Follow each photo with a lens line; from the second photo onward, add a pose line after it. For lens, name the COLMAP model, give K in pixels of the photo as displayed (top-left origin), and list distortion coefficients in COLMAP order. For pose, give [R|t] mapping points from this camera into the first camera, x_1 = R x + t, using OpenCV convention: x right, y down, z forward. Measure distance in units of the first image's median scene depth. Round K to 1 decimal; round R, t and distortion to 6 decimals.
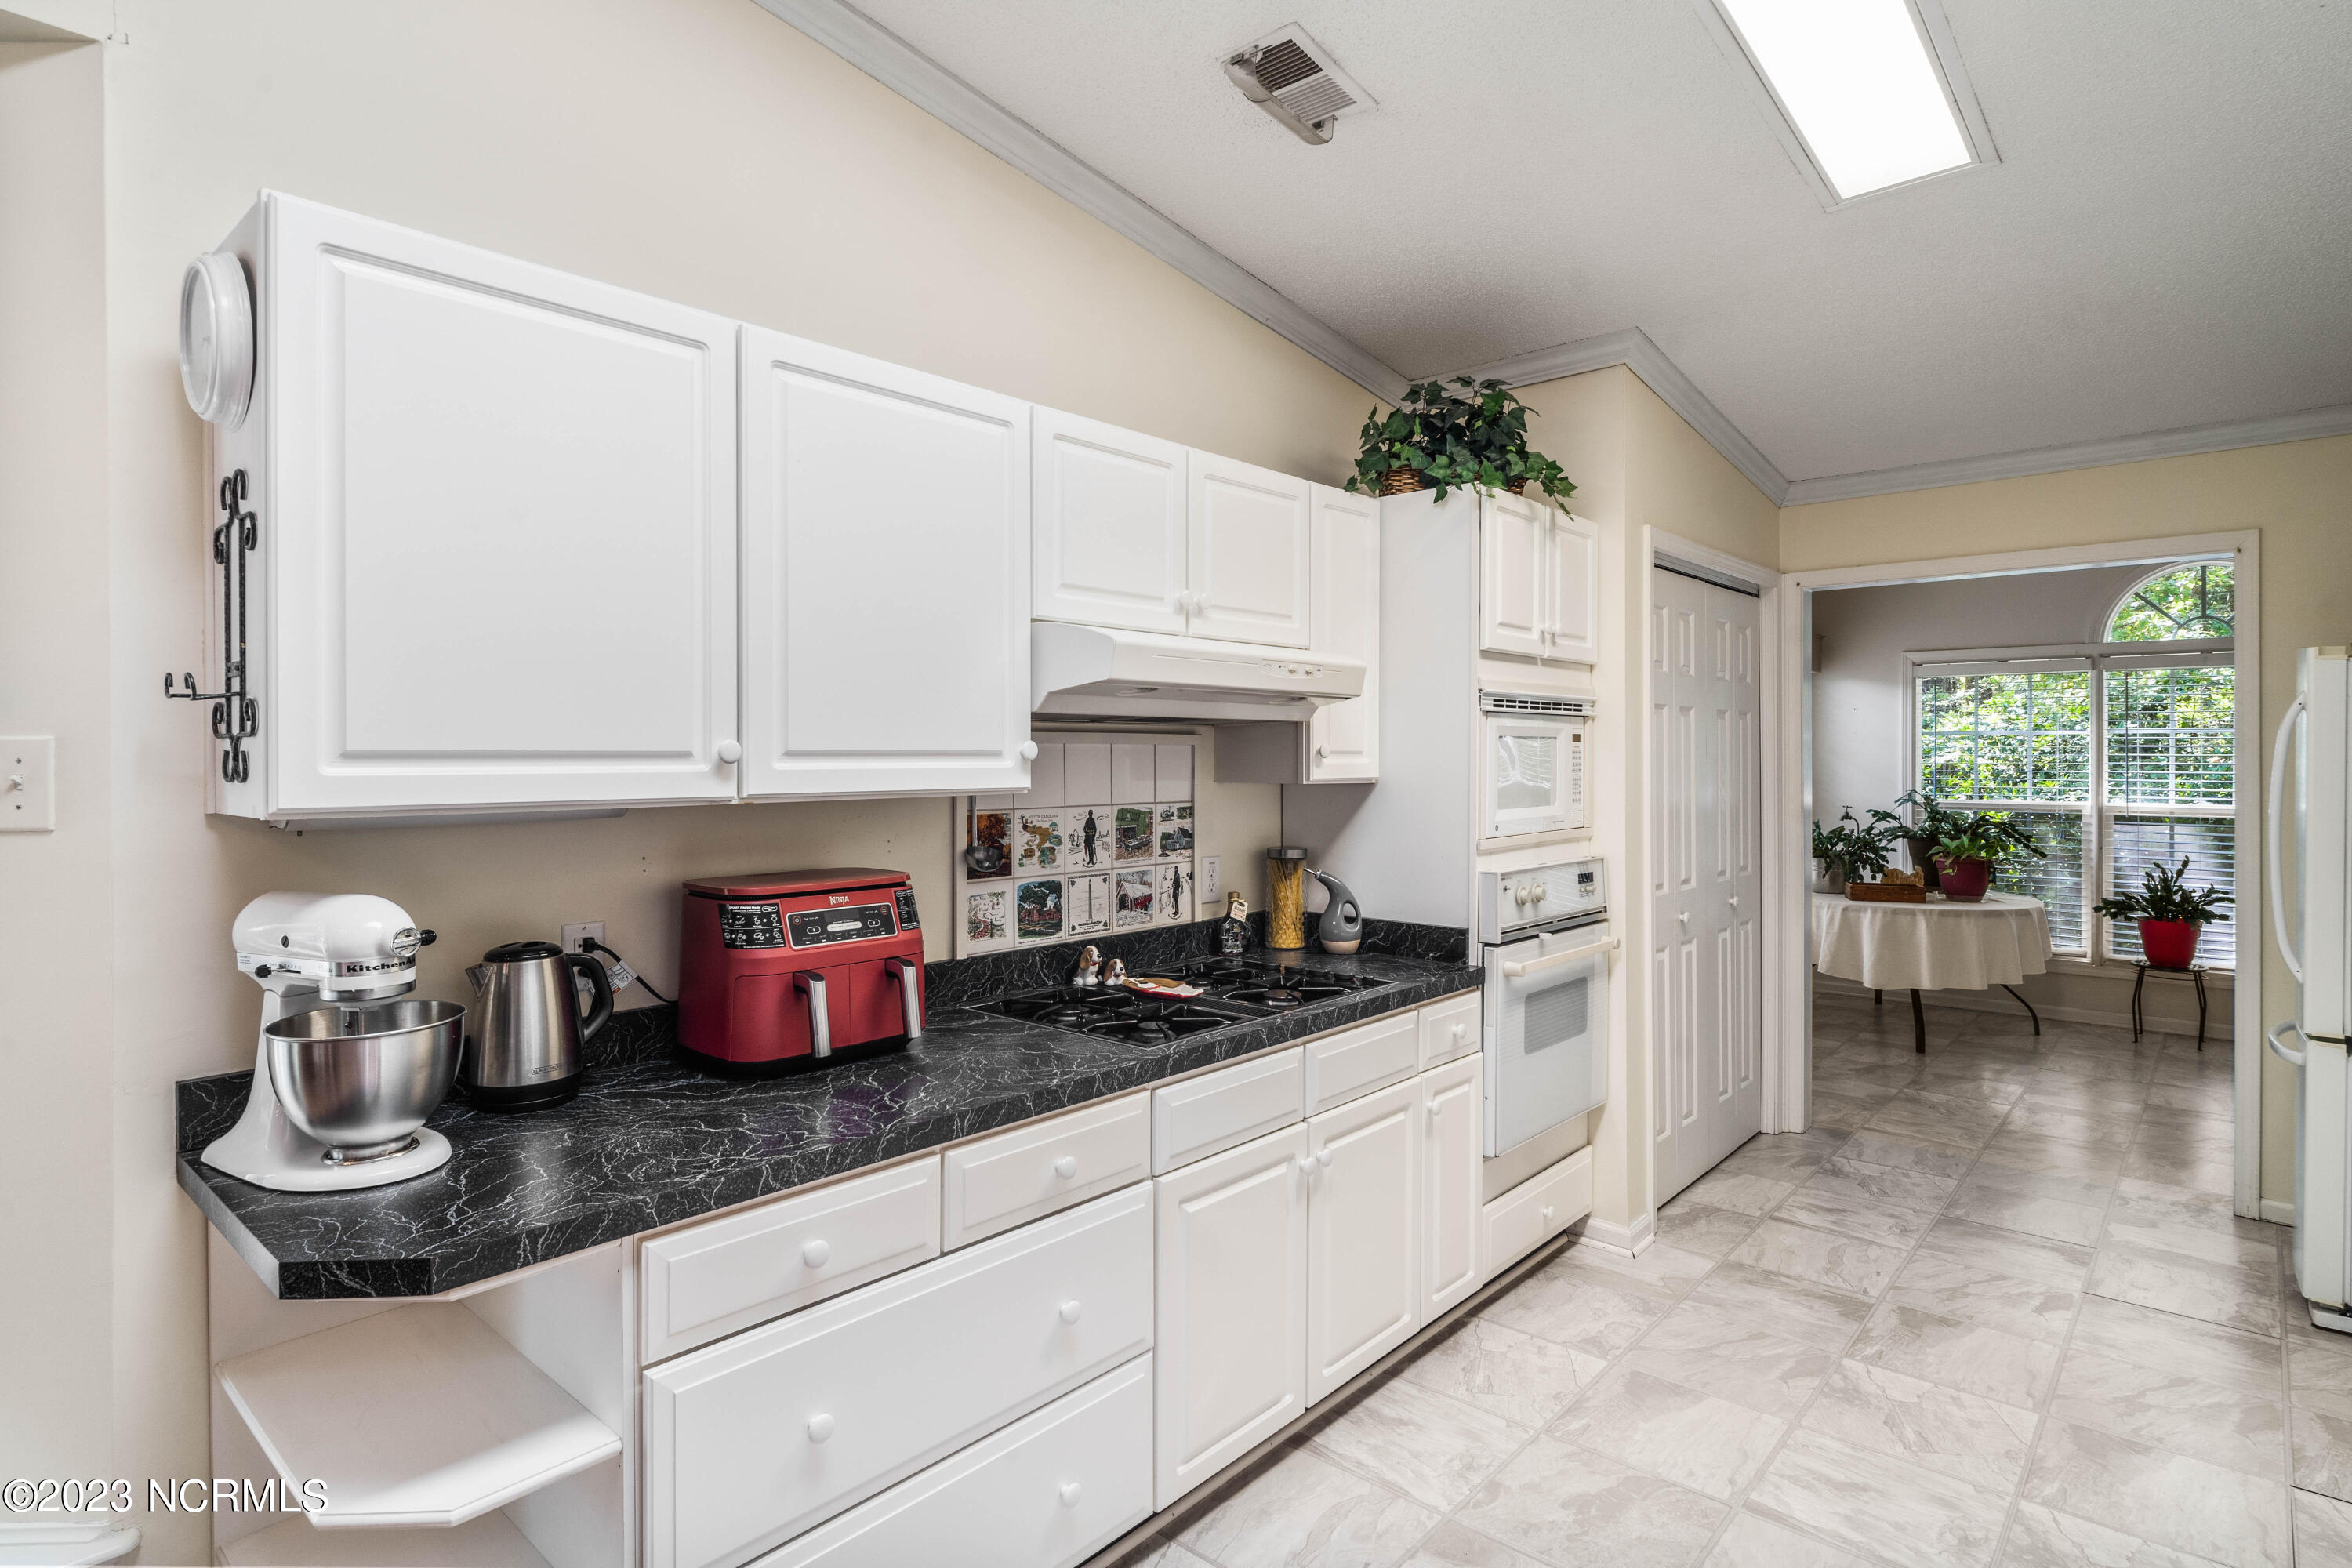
lens RADIAL K [[1203.0, 0, 1170.4], [0, 1203.0, 759.9], [0, 0, 1]] dist [-0.004805, 0.000694]
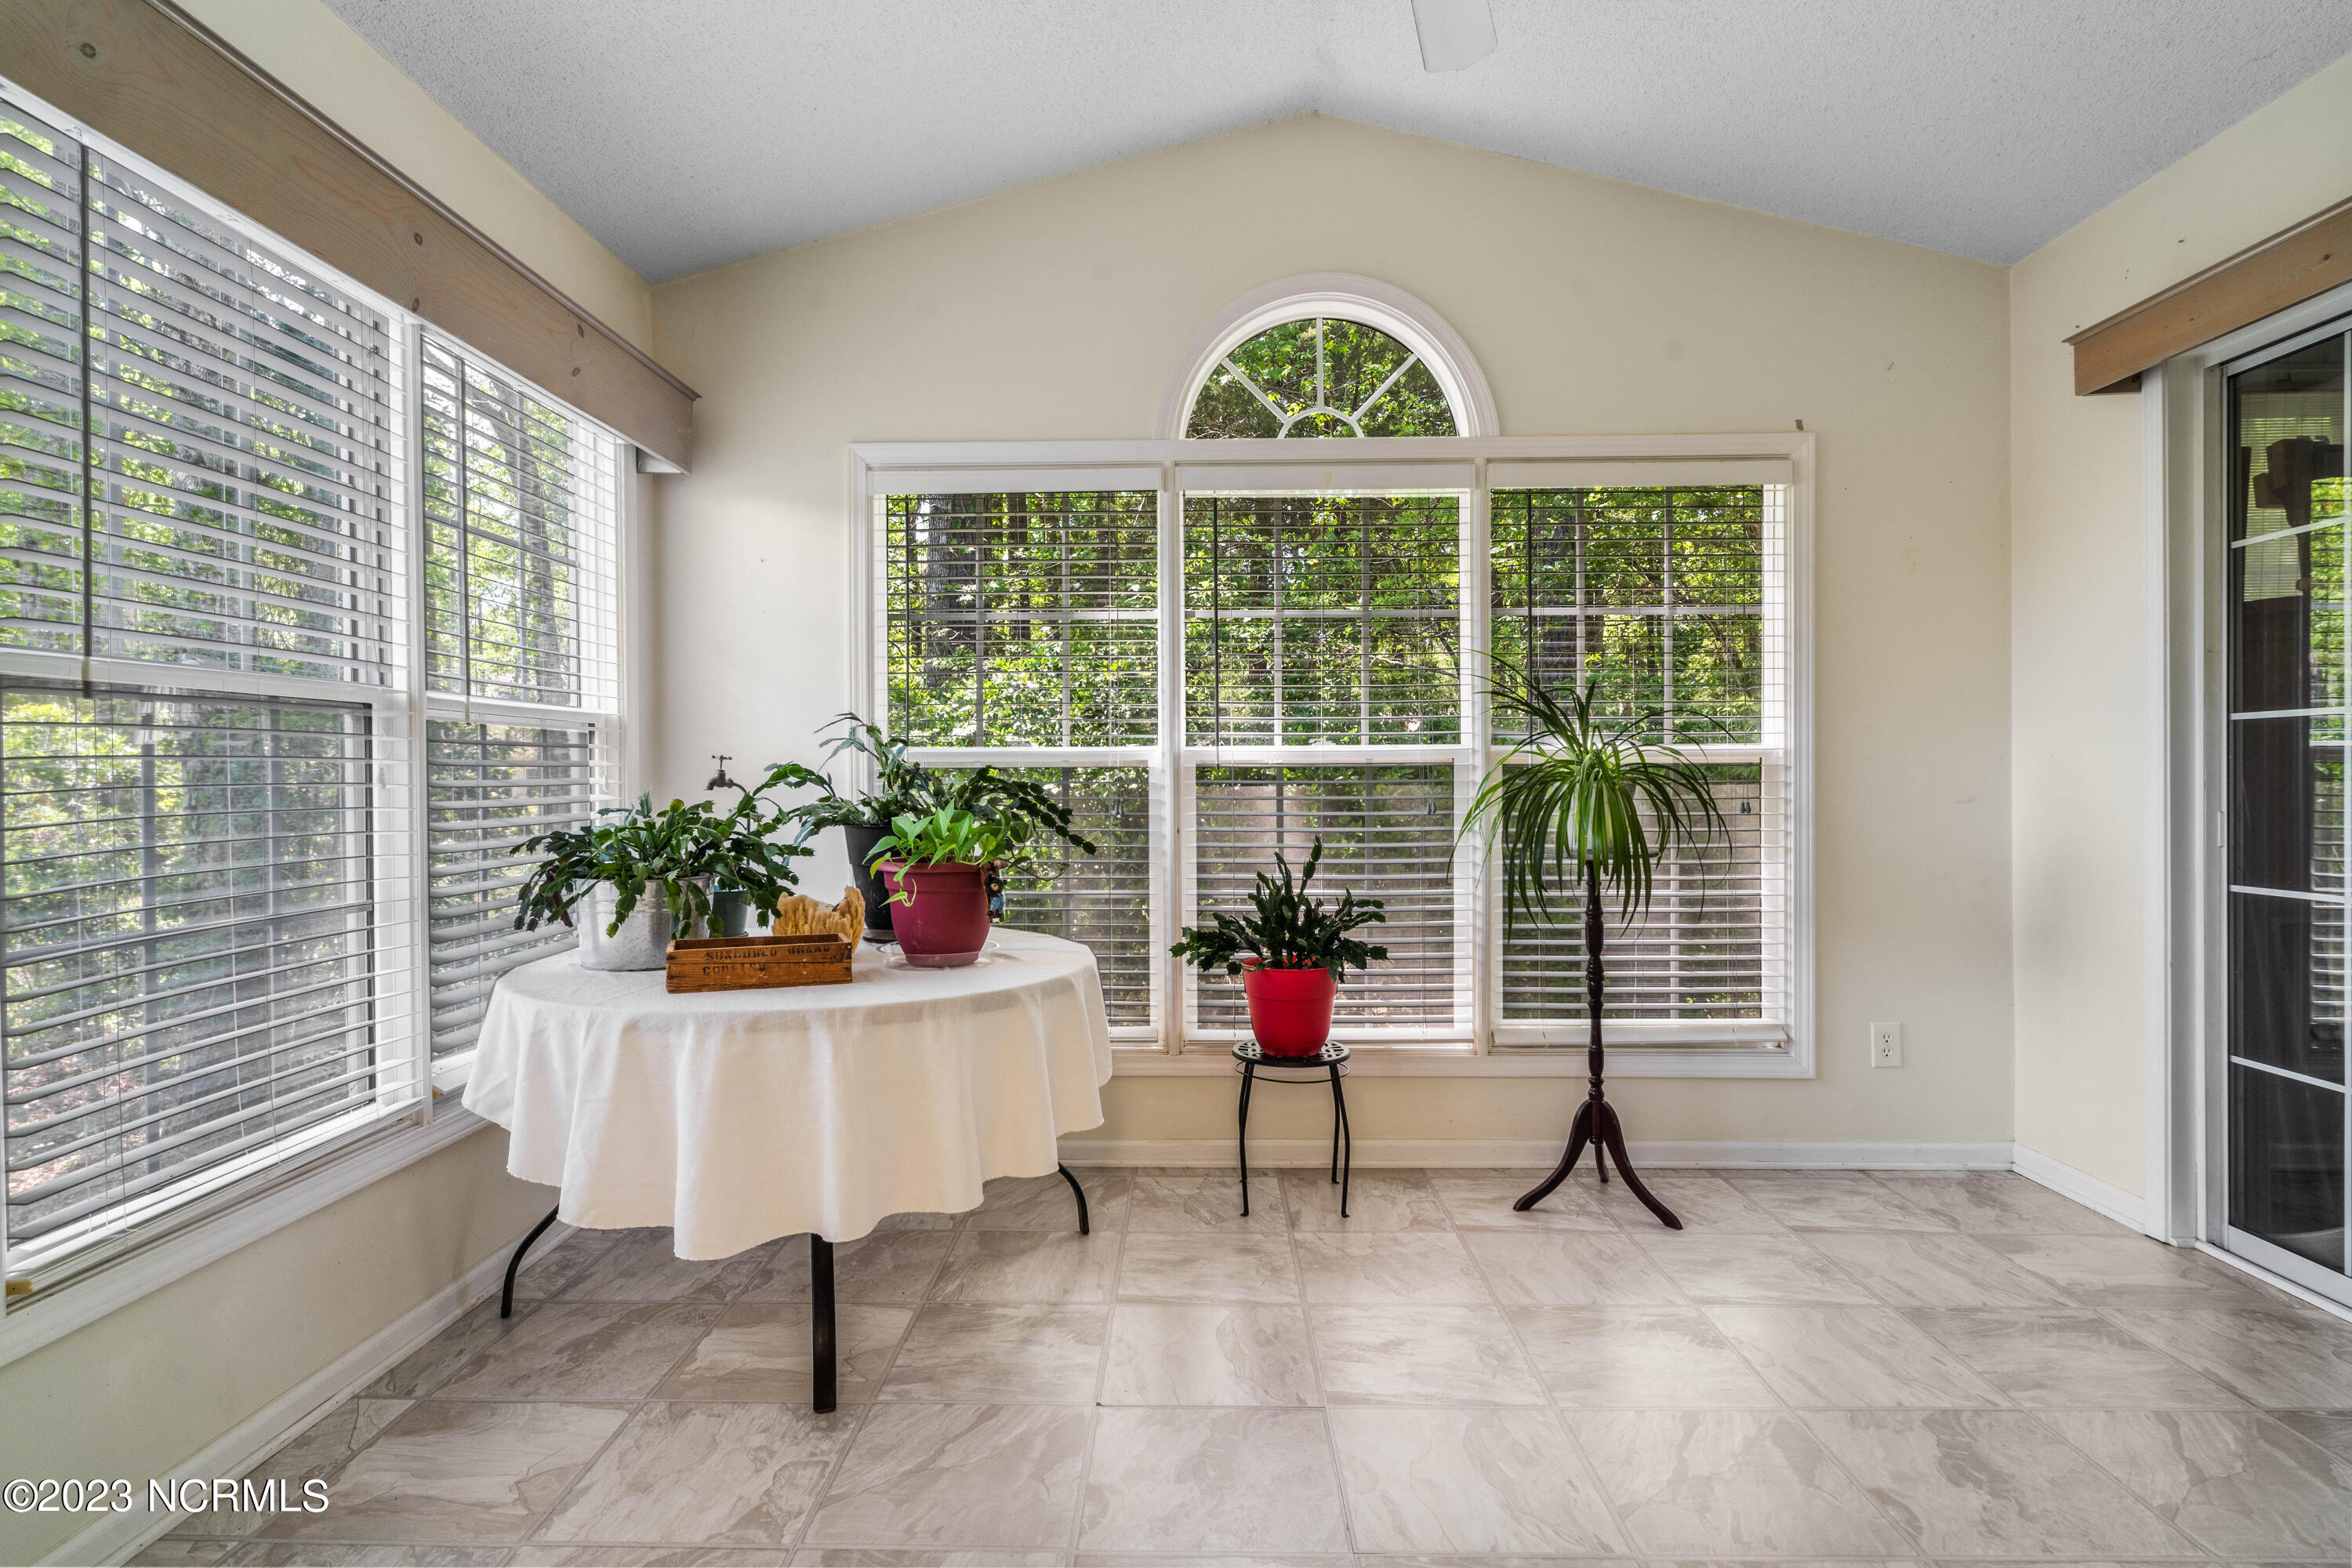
lens RADIAL K [[1222.7, 0, 1176.4], [0, 1222.7, 793.6], [0, 0, 1]] dist [0.003890, 0.001222]
pose [[0.757087, -0.012844, 0.653188, 0.713425], [0.007141, 0.999910, 0.011386, 0.085662], [-0.653275, -0.003956, 0.757110, 0.999030]]
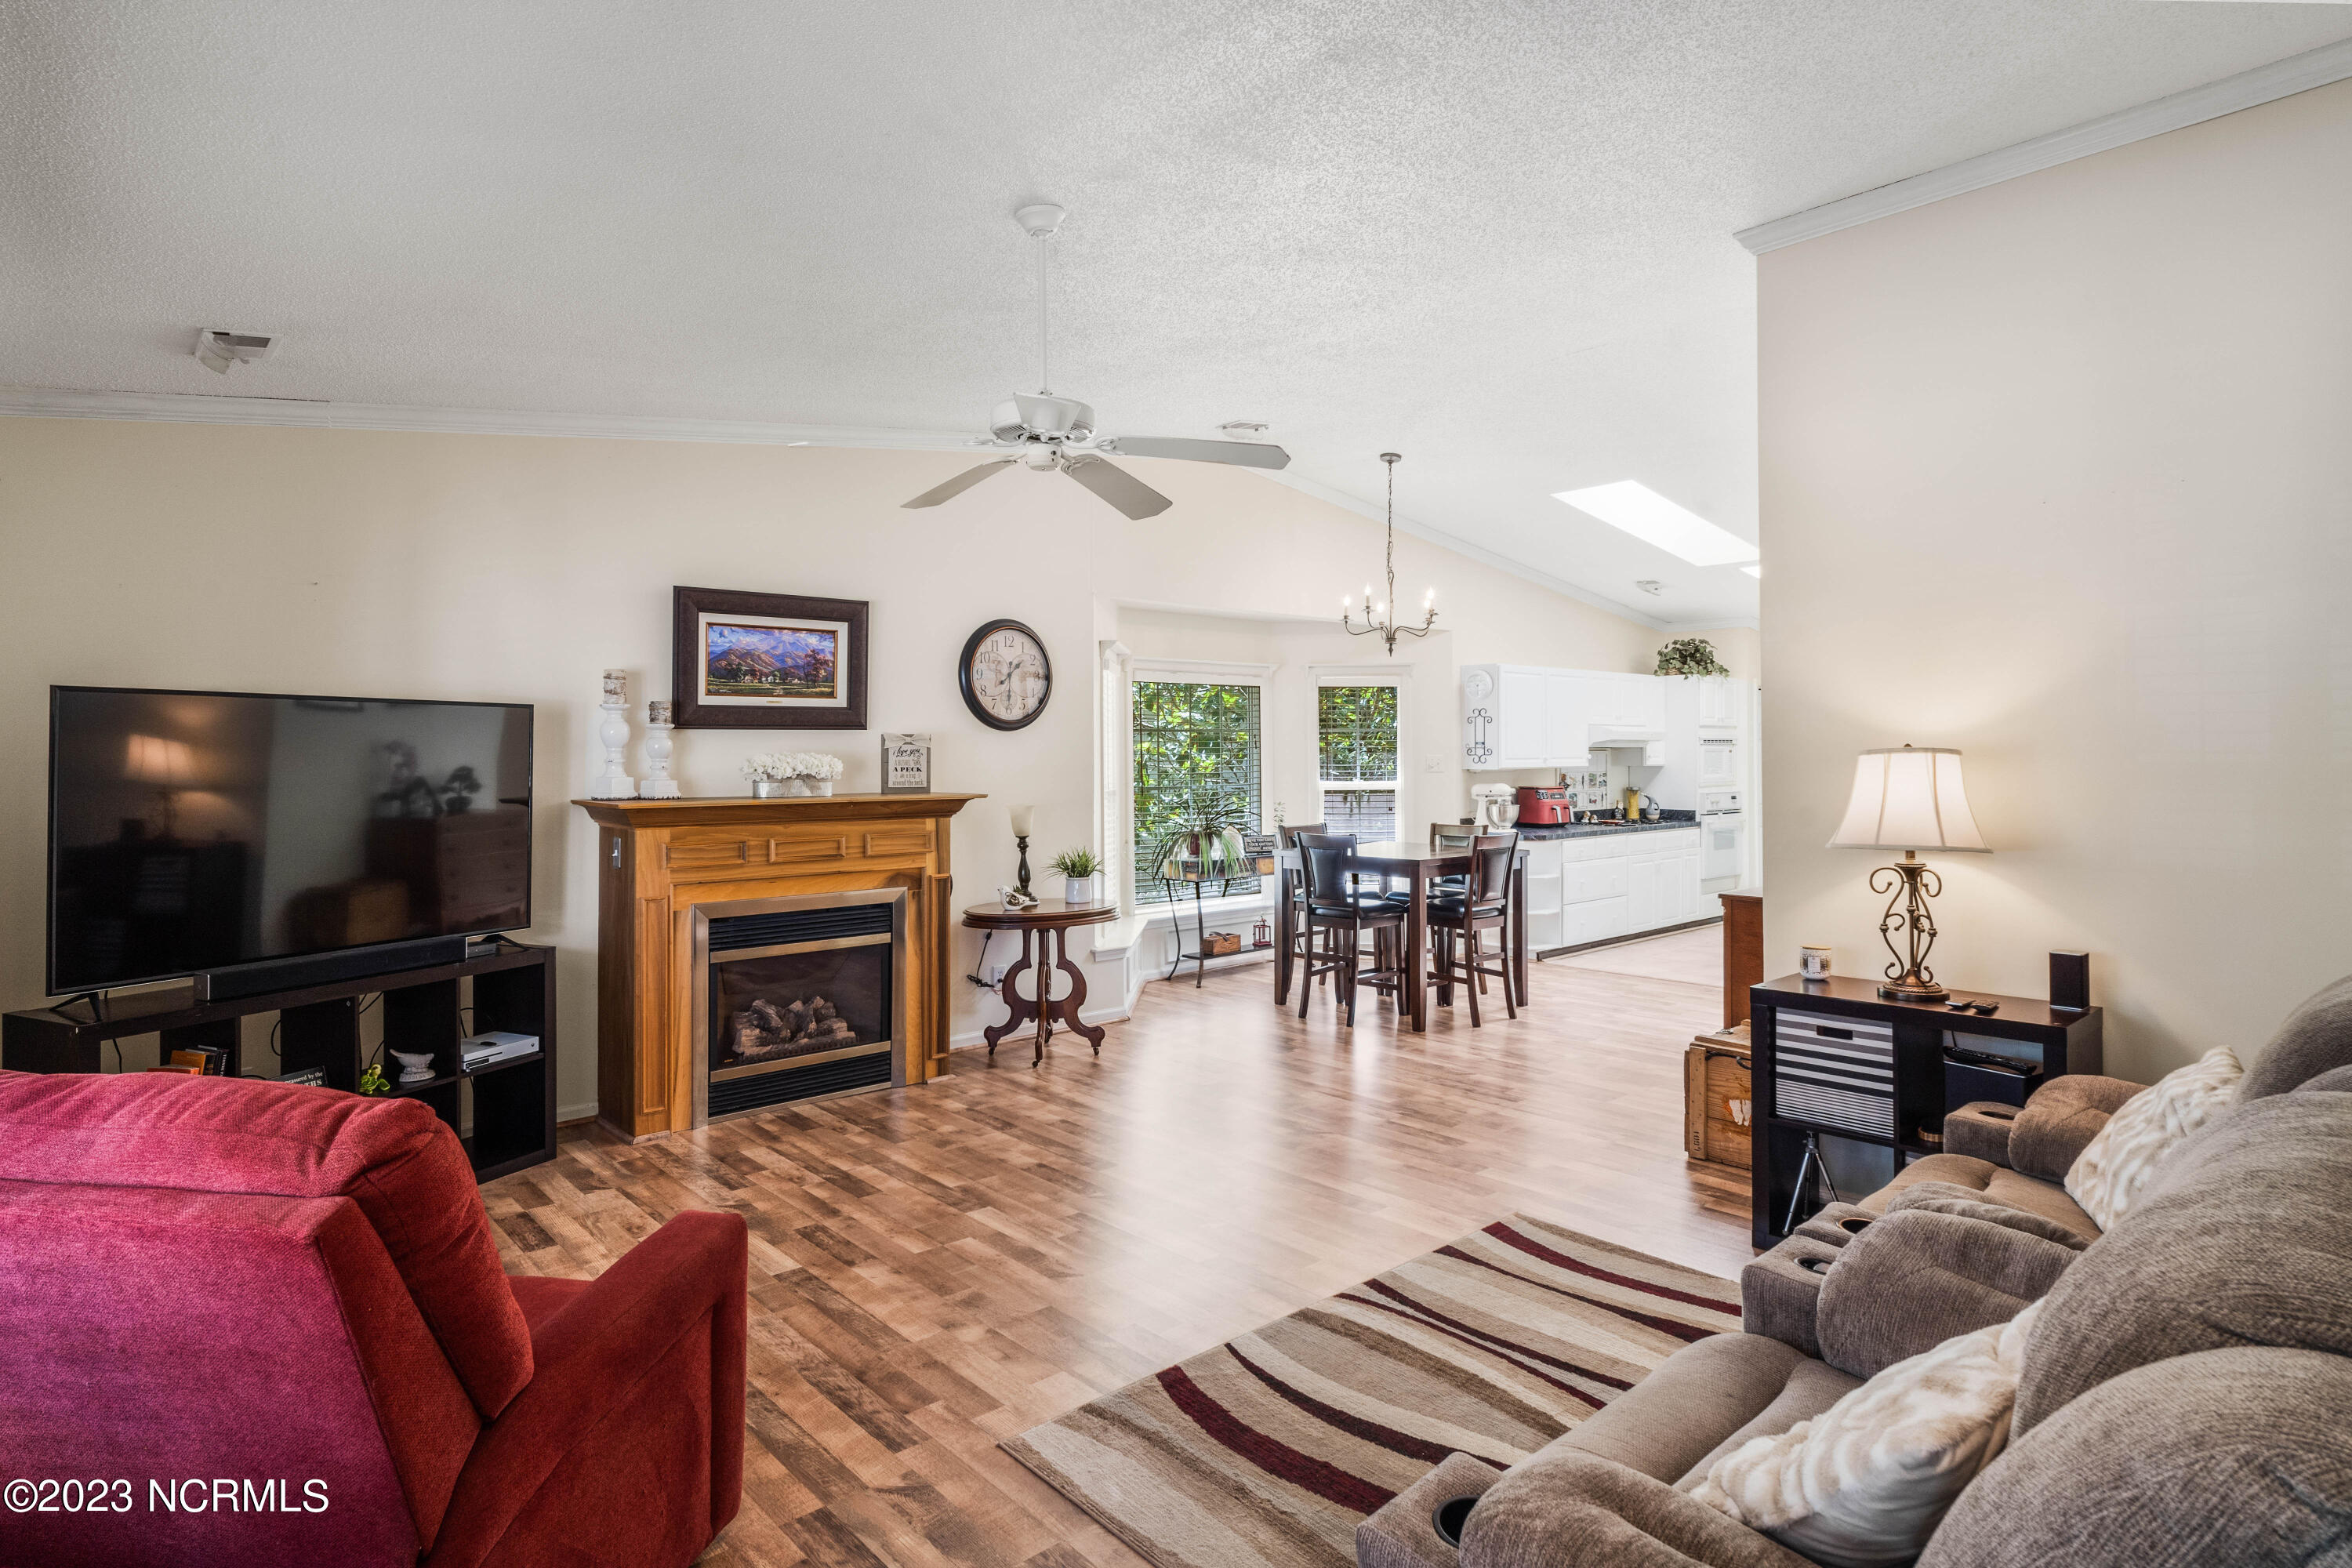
lens RADIAL K [[1243.7, 0, 1179.1], [0, 1243.7, 749.6], [0, 0, 1]] dist [0.000814, 0.000225]
pose [[0.994881, -0.002295, -0.101032, -0.659203], [0.001760, 0.999984, -0.005375, -0.007062], [0.101043, 0.005170, 0.994869, -2.047255]]
